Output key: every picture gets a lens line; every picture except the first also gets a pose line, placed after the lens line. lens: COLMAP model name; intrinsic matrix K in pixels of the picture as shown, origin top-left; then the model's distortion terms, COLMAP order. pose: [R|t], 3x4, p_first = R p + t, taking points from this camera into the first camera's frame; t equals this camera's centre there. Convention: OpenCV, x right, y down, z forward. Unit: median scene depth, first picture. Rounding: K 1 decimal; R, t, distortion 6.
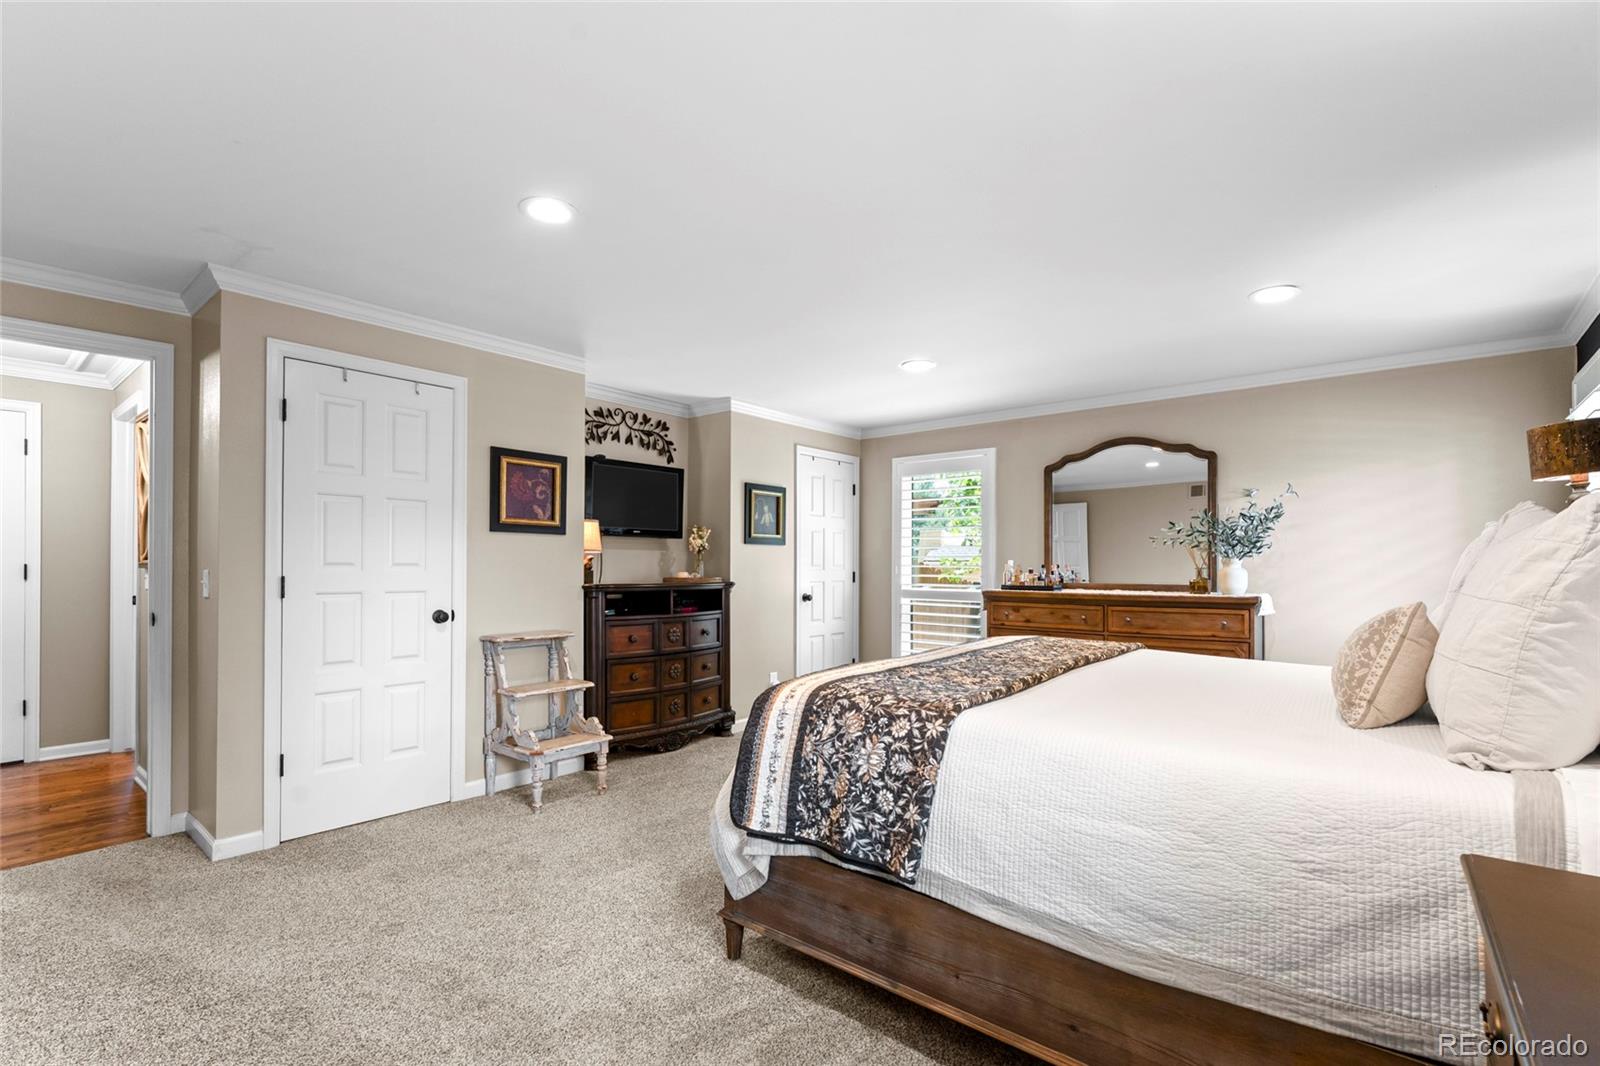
lens RADIAL K [[734.5, 0, 785.2], [0, 734.5, 572.4], [0, 0, 1]] dist [0.000137, -0.000727]
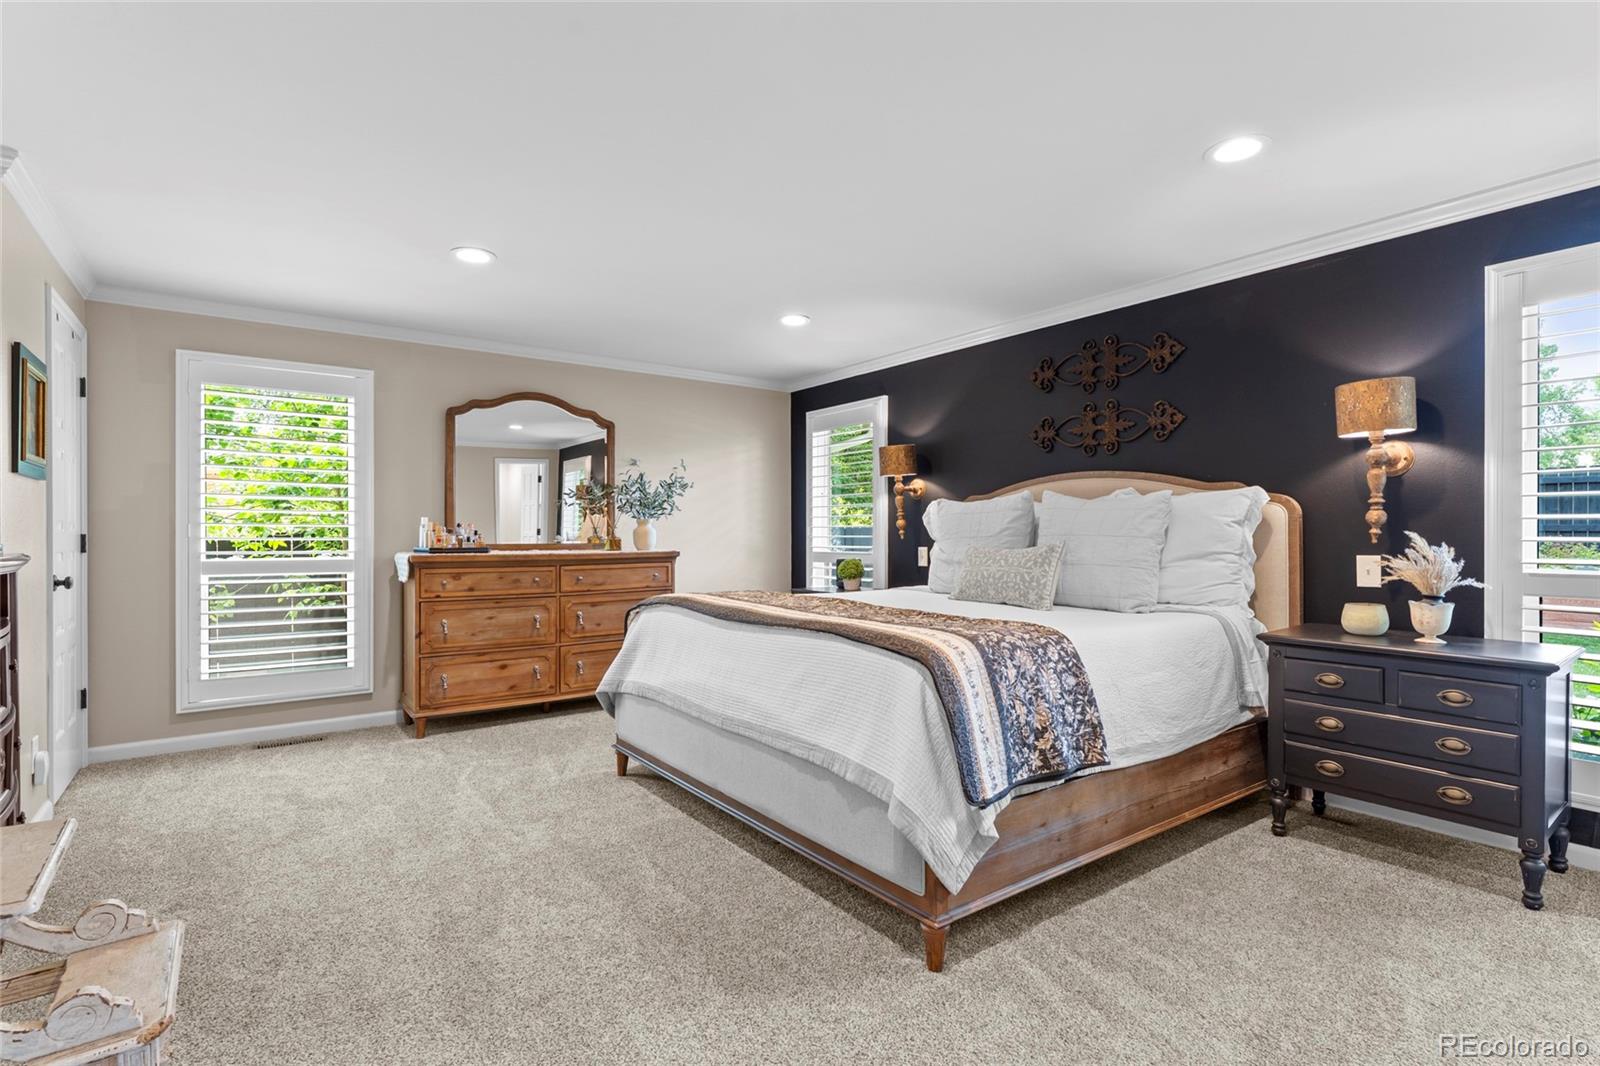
lens RADIAL K [[761.6, 0, 797.9], [0, 761.6, 546.9], [0, 0, 1]] dist [-0.000715, -0.000056]
pose [[0.232096, -0.019473, 0.972498, -1.082013], [0.009190, 0.999799, 0.017826, 0.012959], [-0.972649, 0.004800, 0.232228, 1.059900]]
